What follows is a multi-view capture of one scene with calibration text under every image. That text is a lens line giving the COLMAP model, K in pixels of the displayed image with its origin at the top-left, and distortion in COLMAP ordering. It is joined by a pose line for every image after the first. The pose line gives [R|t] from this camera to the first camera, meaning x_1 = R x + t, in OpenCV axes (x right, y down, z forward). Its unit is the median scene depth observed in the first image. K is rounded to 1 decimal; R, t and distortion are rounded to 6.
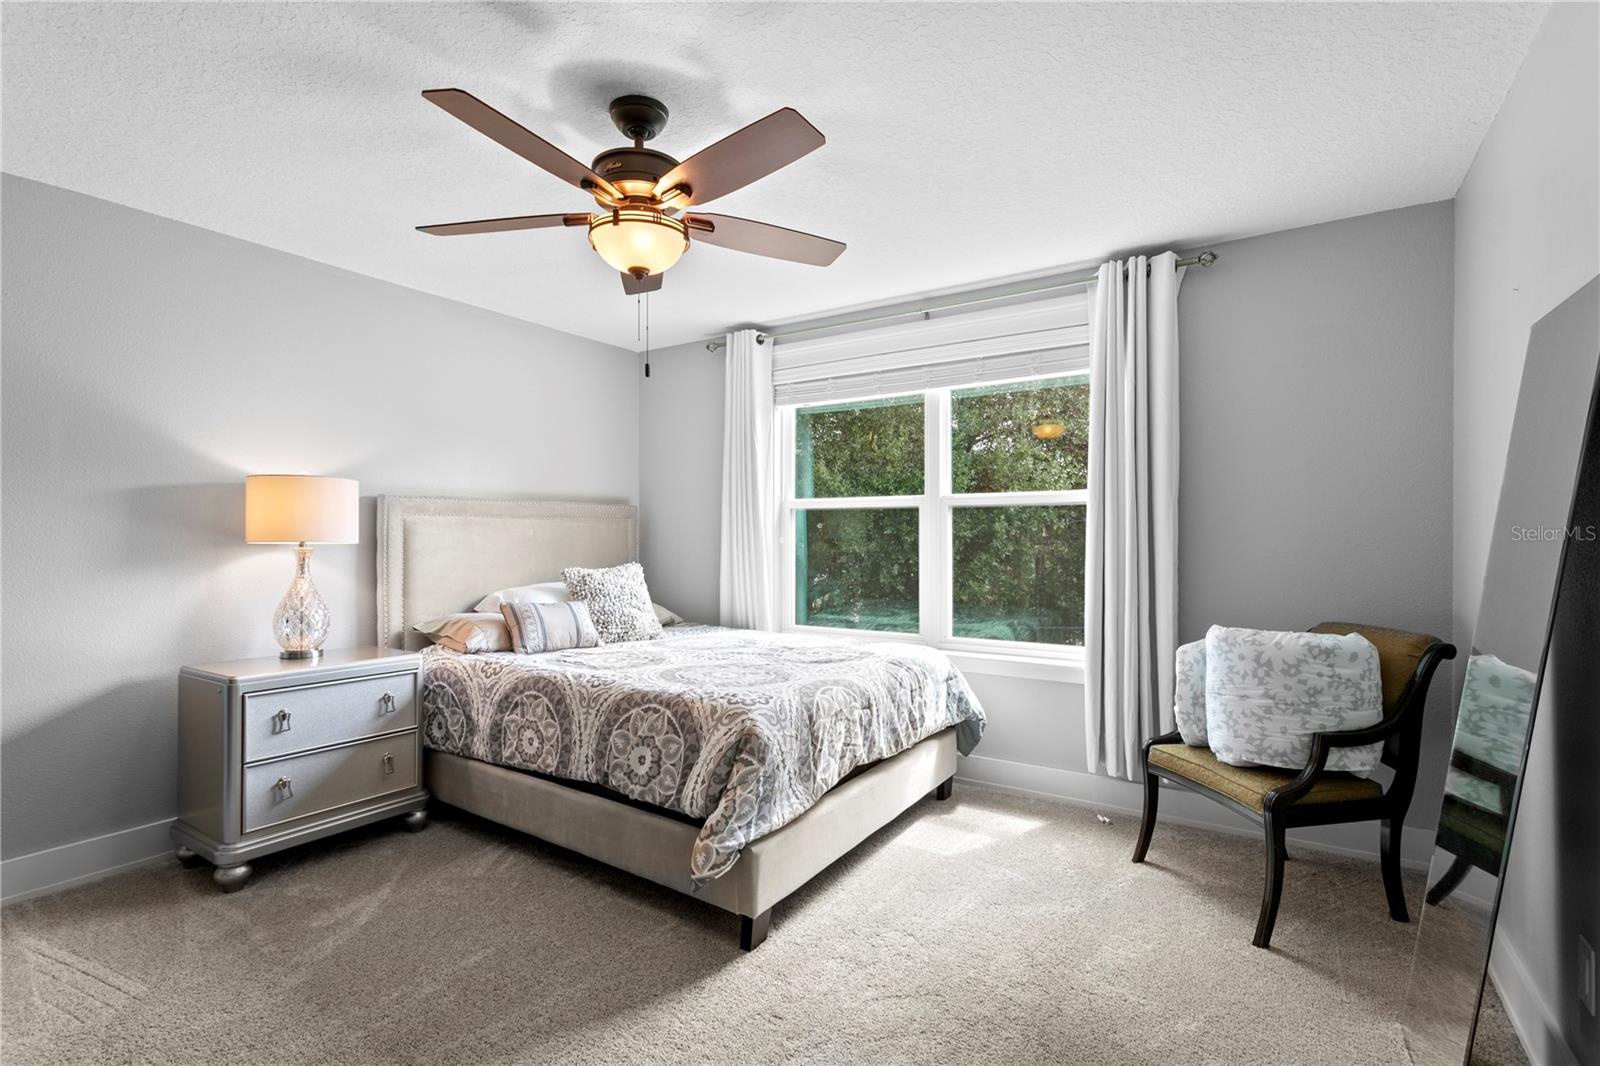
lens RADIAL K [[766.1, 0, 777.4], [0, 766.1, 532.9], [0, 0, 1]] dist [0.001514, 0.000236]
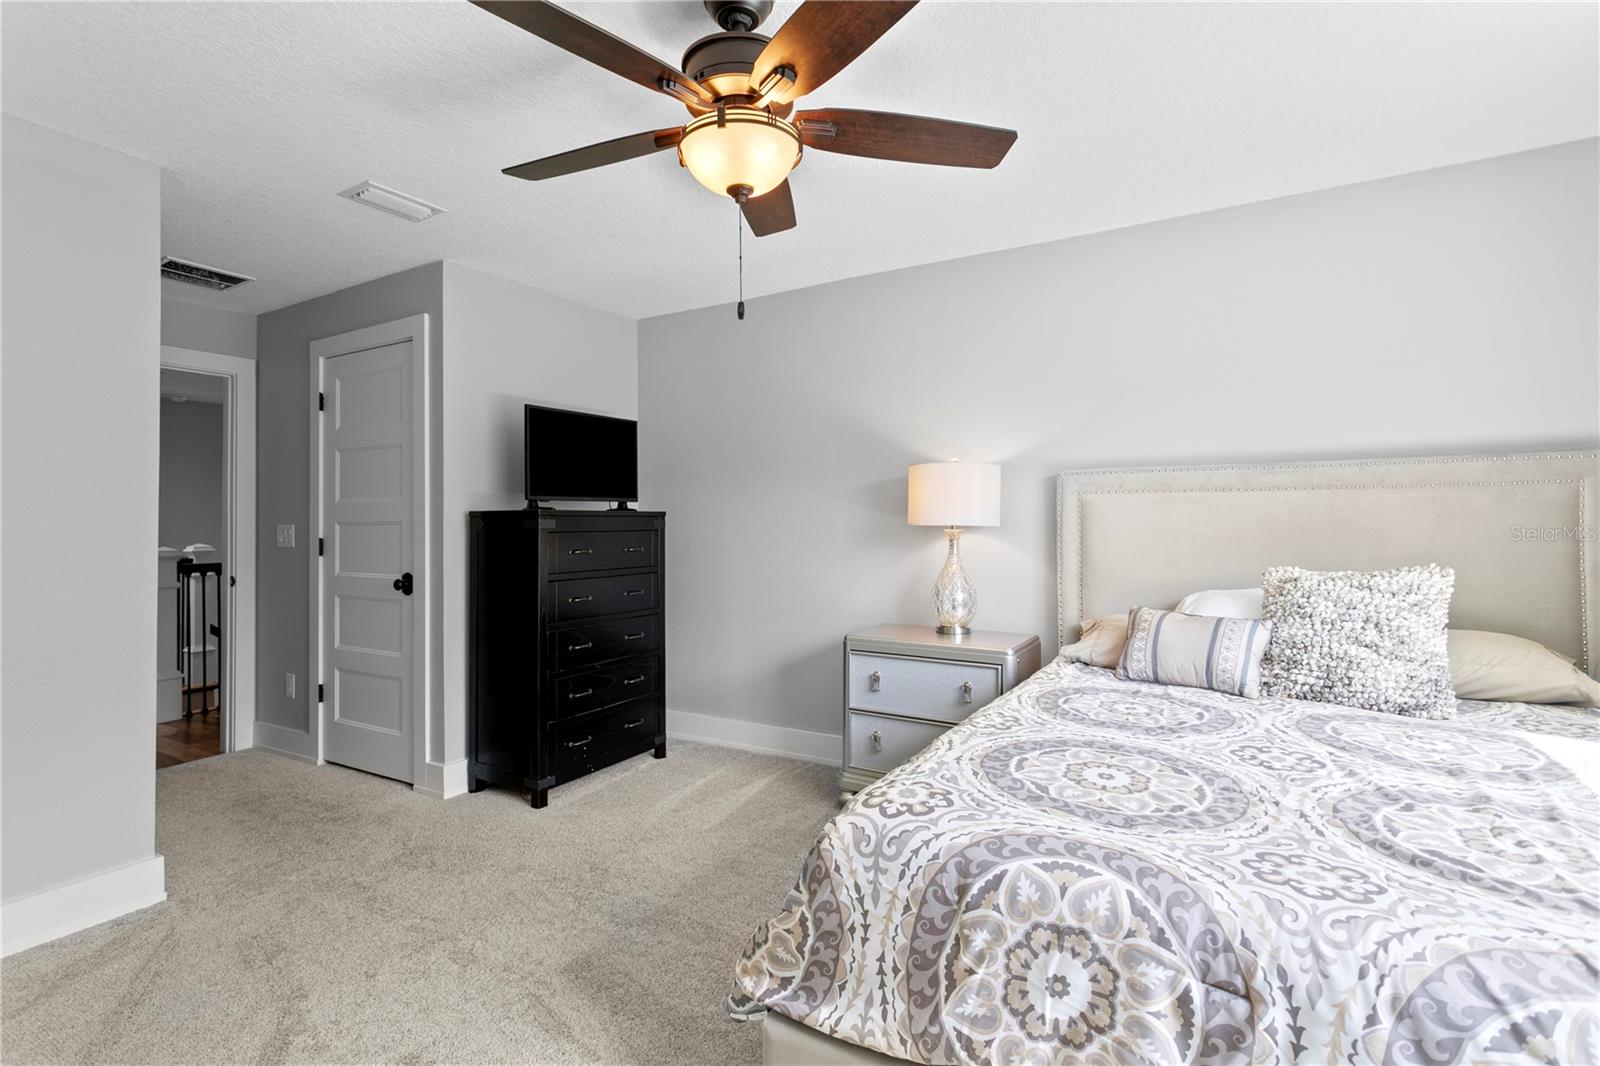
lens RADIAL K [[766.1, 0, 777.4], [0, 766.1, 532.9], [0, 0, 1]] dist [0.001514, 0.000236]
pose [[0.045468, 0.010379, -0.998912, 0.499470], [0.009608, 0.999895, 0.010827, 0.012581], [0.998920, -0.010090, 0.045364, 0.847421]]
